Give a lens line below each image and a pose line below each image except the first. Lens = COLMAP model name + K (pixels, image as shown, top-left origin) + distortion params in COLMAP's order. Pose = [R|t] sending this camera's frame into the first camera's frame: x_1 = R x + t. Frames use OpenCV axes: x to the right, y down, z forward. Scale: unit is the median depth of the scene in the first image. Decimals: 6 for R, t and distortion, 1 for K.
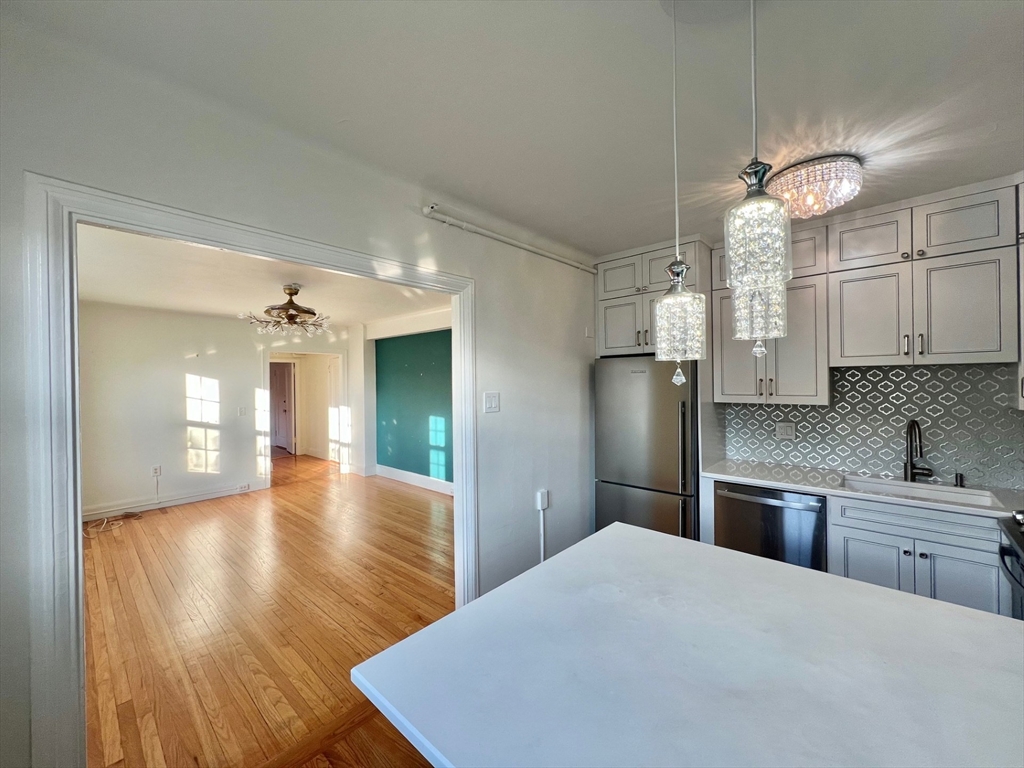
lens RADIAL K [[408.6, 0, 509.0], [0, 408.6, 381.5], [0, 0, 1]] dist [-0.000522, -0.000157]
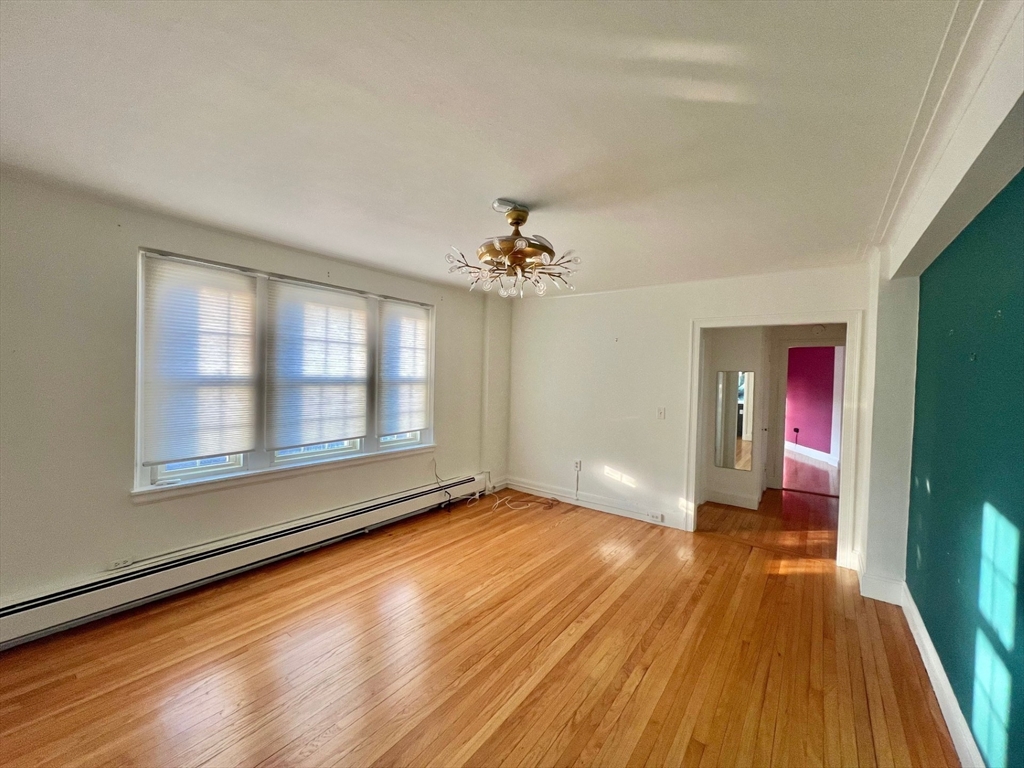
lens RADIAL K [[408.6, 0, 509.0], [0, 408.6, 381.5], [0, 0, 1]] dist [-0.000522, -0.000157]
pose [[0.093510, 0.036219, -0.994959, 0.087443], [-0.026186, 0.999082, 0.033908, -0.002633], [0.995274, 0.022883, 0.094373, 1.261706]]
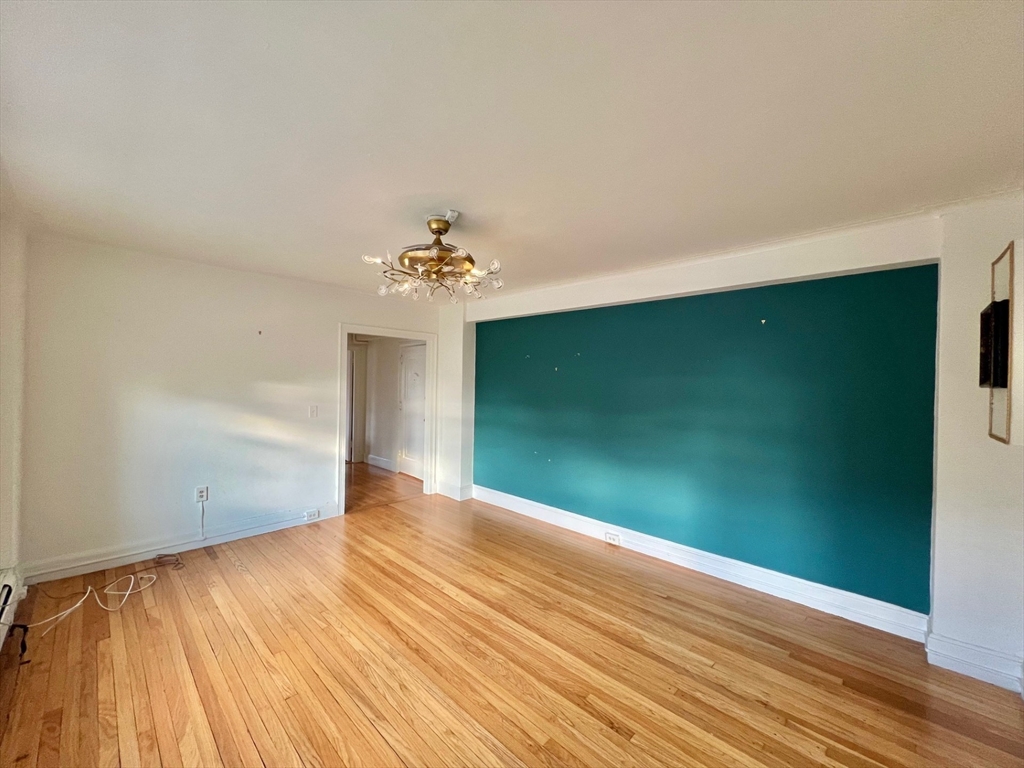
lens RADIAL K [[408.6, 0, 509.0], [0, 408.6, 381.5], [0, 0, 1]] dist [-0.000522, -0.000157]
pose [[0.999142, 0.033044, -0.024970, -0.544688], [-0.033002, 0.999453, 0.002081, 0.010366], [0.025025, -0.001255, 0.999686, 0.521052]]
